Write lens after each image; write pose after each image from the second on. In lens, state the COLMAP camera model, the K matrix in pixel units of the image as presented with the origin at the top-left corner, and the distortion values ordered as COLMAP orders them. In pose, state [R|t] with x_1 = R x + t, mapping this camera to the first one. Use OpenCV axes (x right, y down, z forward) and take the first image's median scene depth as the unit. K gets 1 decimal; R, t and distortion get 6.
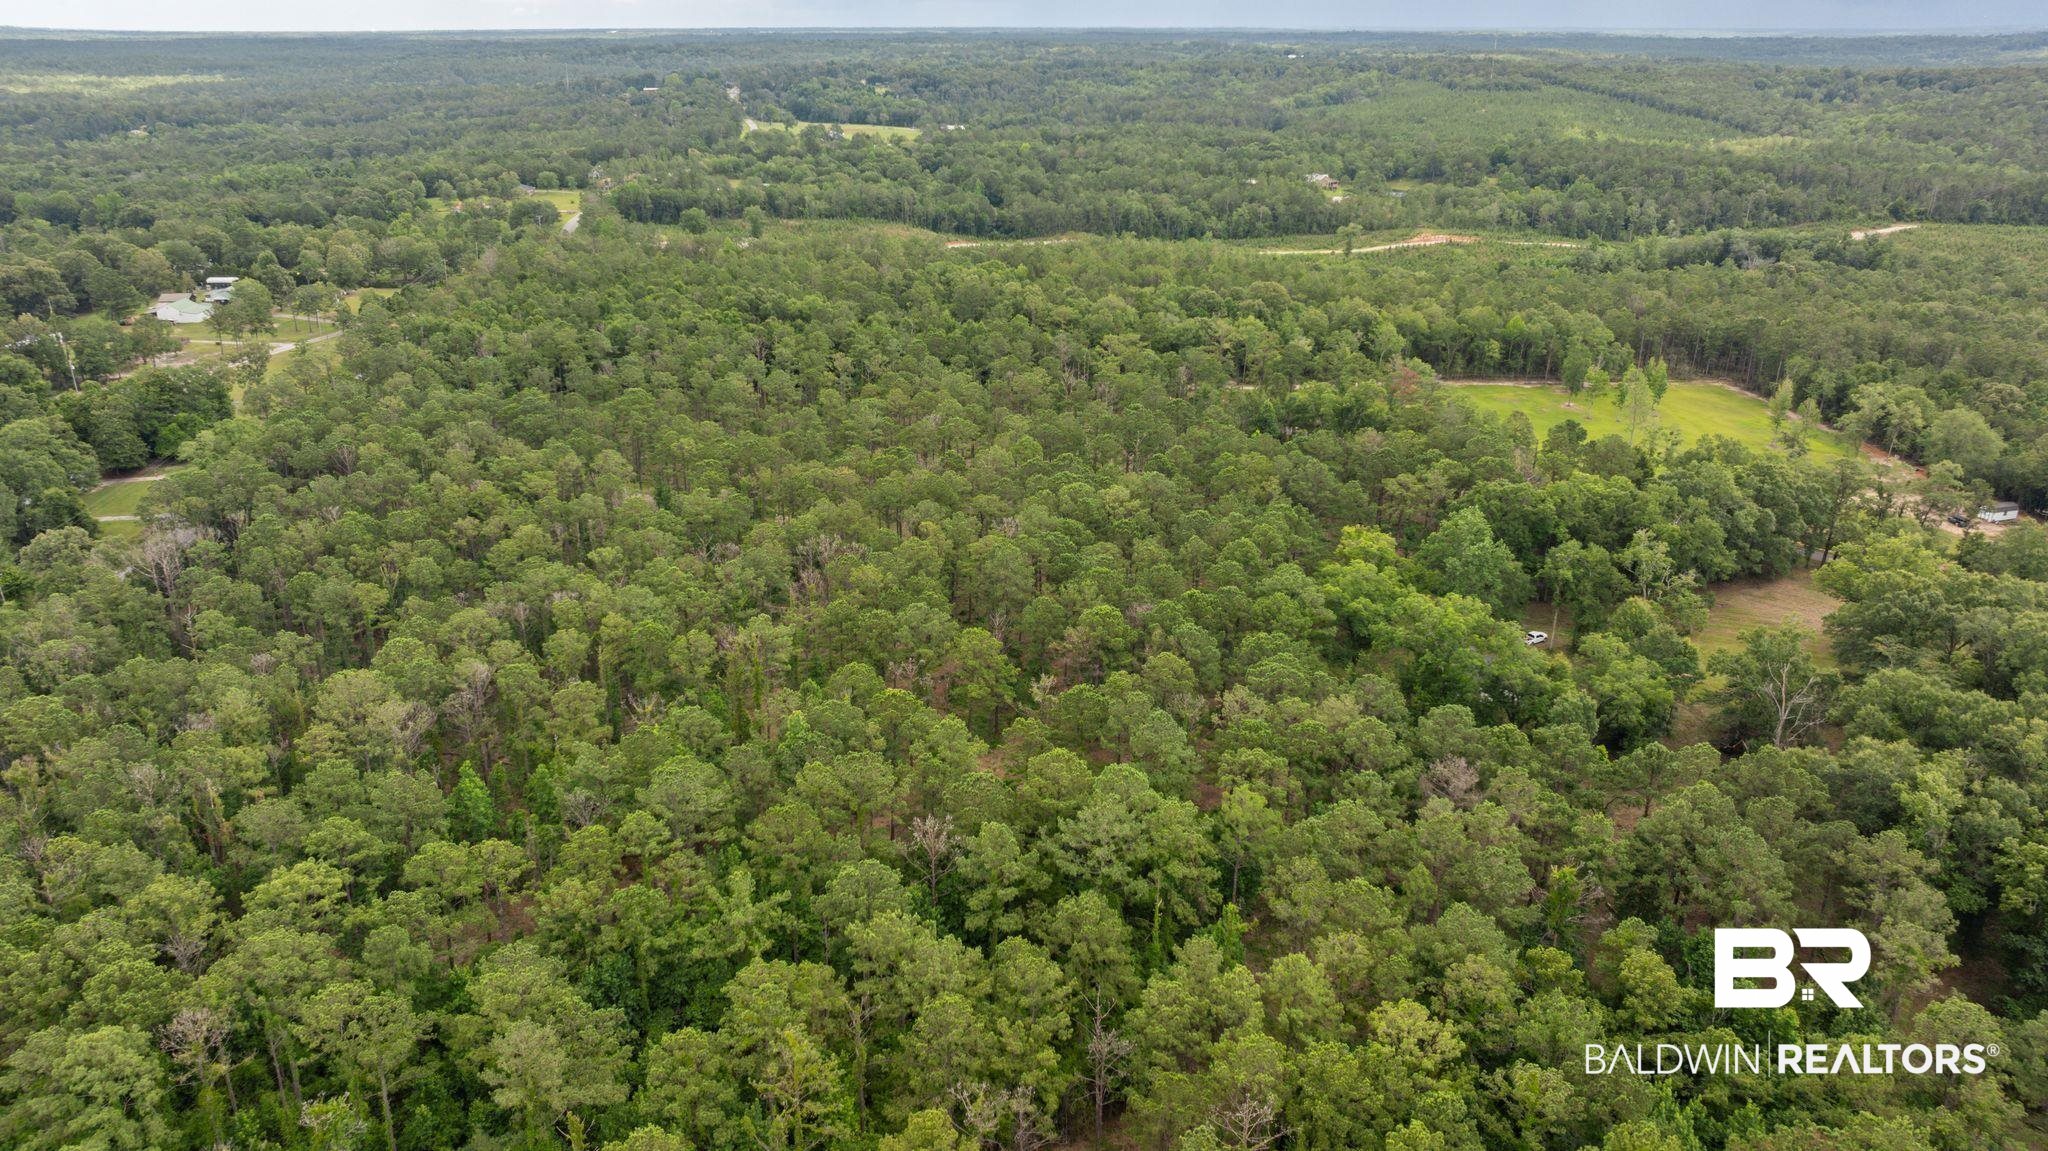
lens RADIAL K [[1411.9, 0, 965.6], [0, 1411.9, 719.1], [0, 0, 1]] dist [-0.024983, 0.021501]
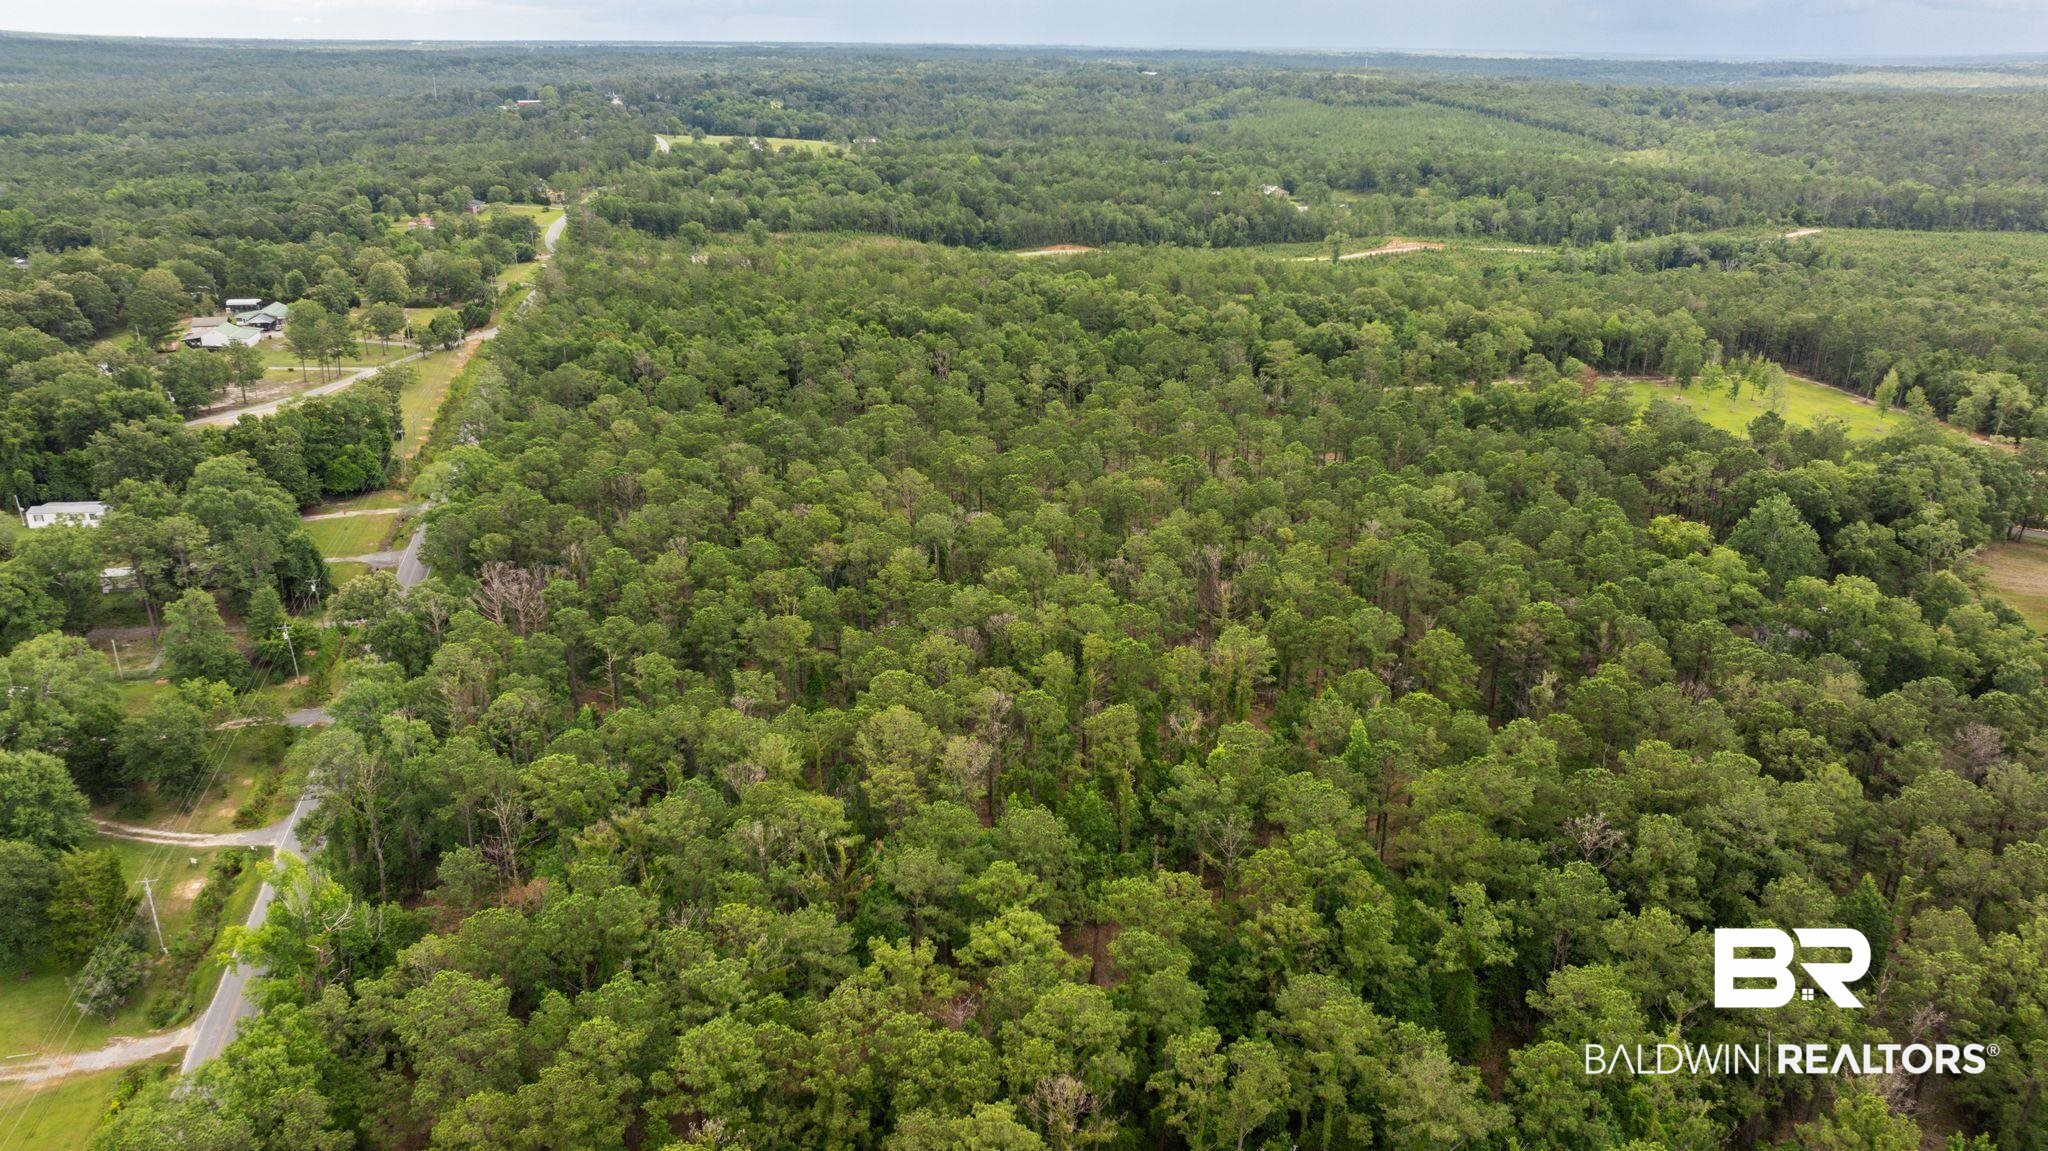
lens RADIAL K [[1463.9, 0, 1016.4], [0, 1463.9, 629.7], [0, 0, 1]] dist [-0.012606, -0.007098]
pose [[0.987036, -0.049550, 0.152661, -0.115714], [0.060941, 0.995623, -0.070860, -0.002163], [-0.148482, 0.079245, 0.985735, 0.006129]]
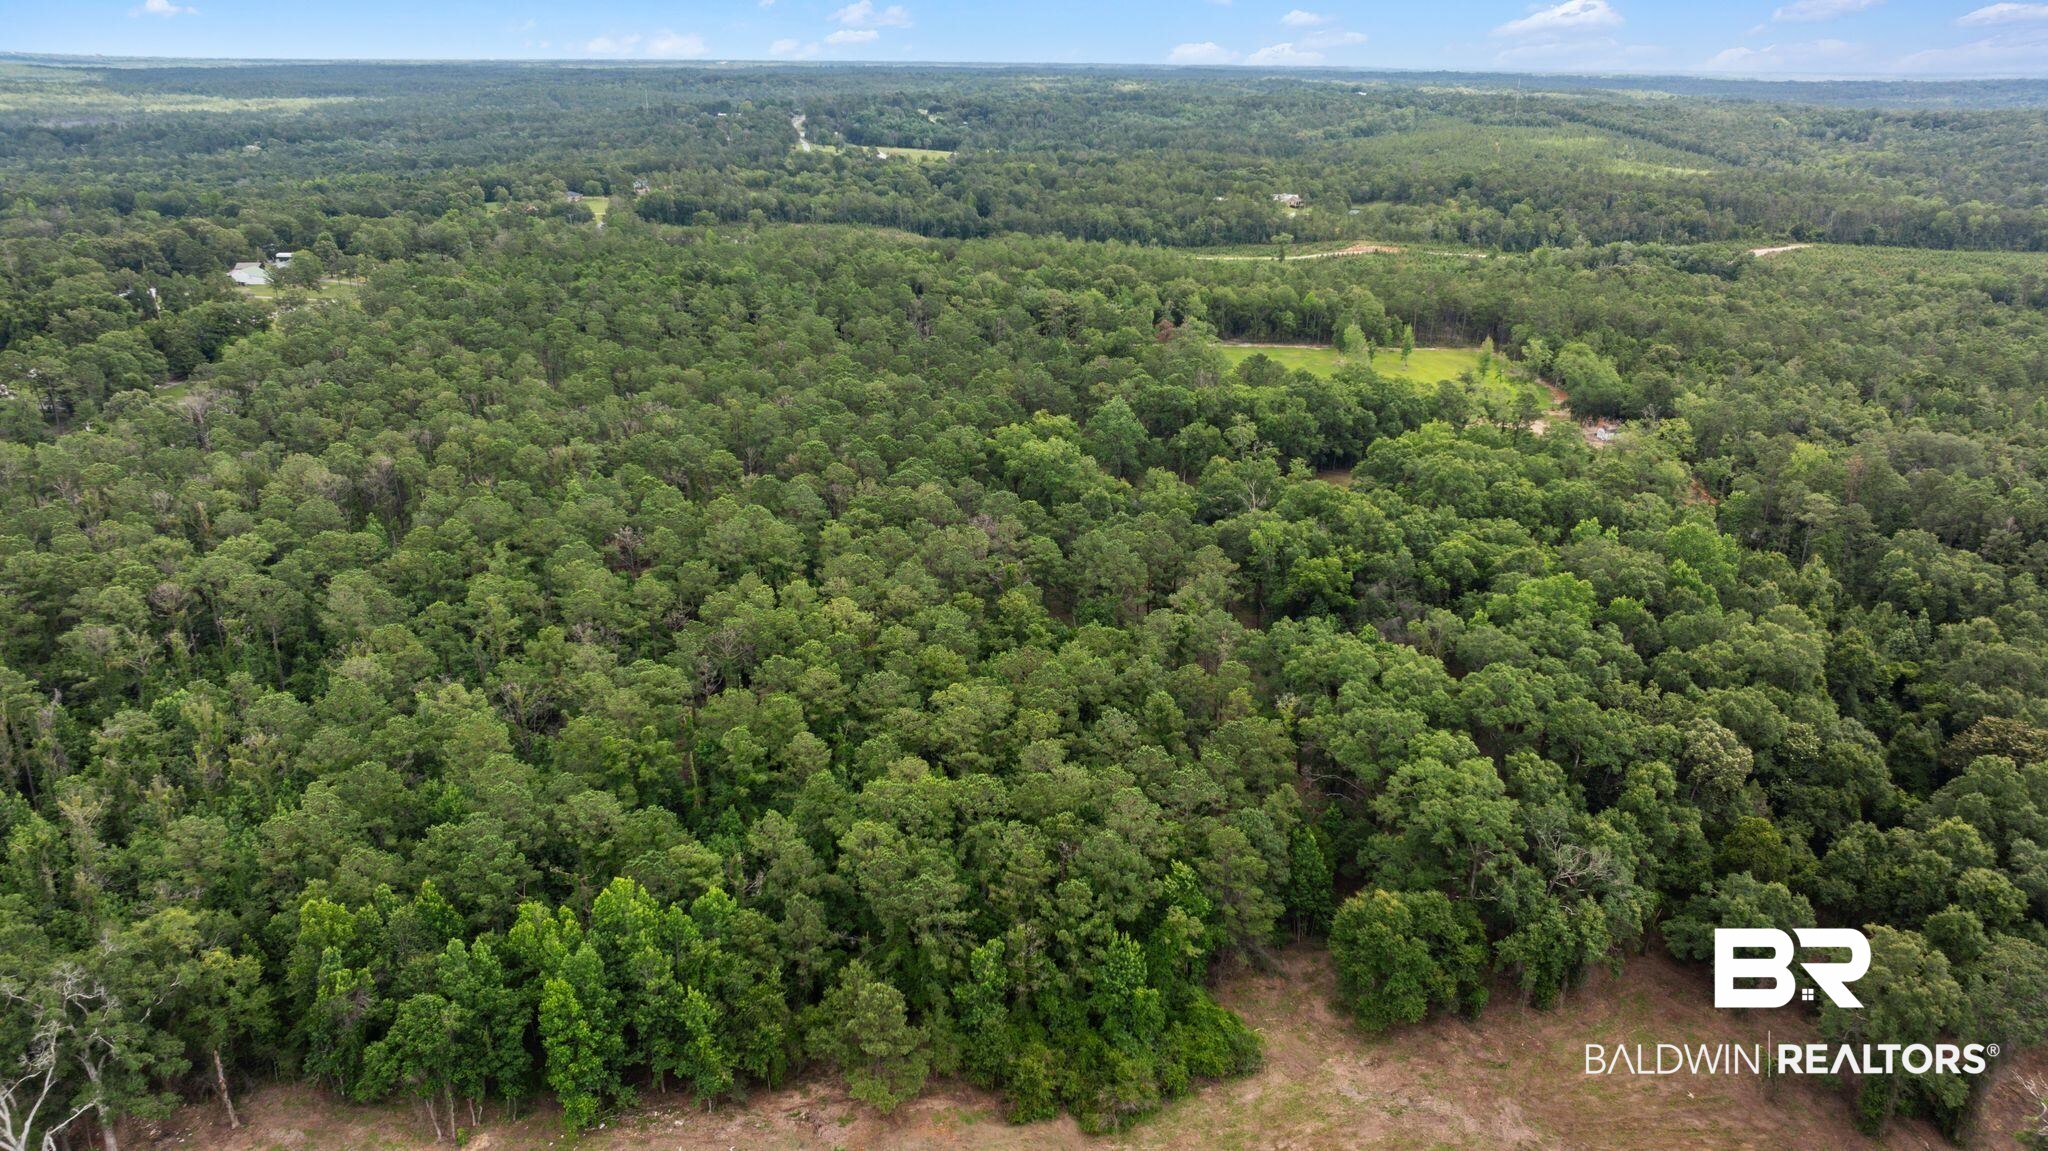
lens RADIAL K [[1459.1, 0, 1033.0], [0, 1459.1, 666.9], [0, 0, 1]] dist [-0.012658, -0.002687]
pose [[0.999204, 0.024801, -0.031234, 0.101582], [-0.026751, 0.997616, -0.063619, 0.066109], [0.029581, 0.064404, 0.997485, -0.134102]]
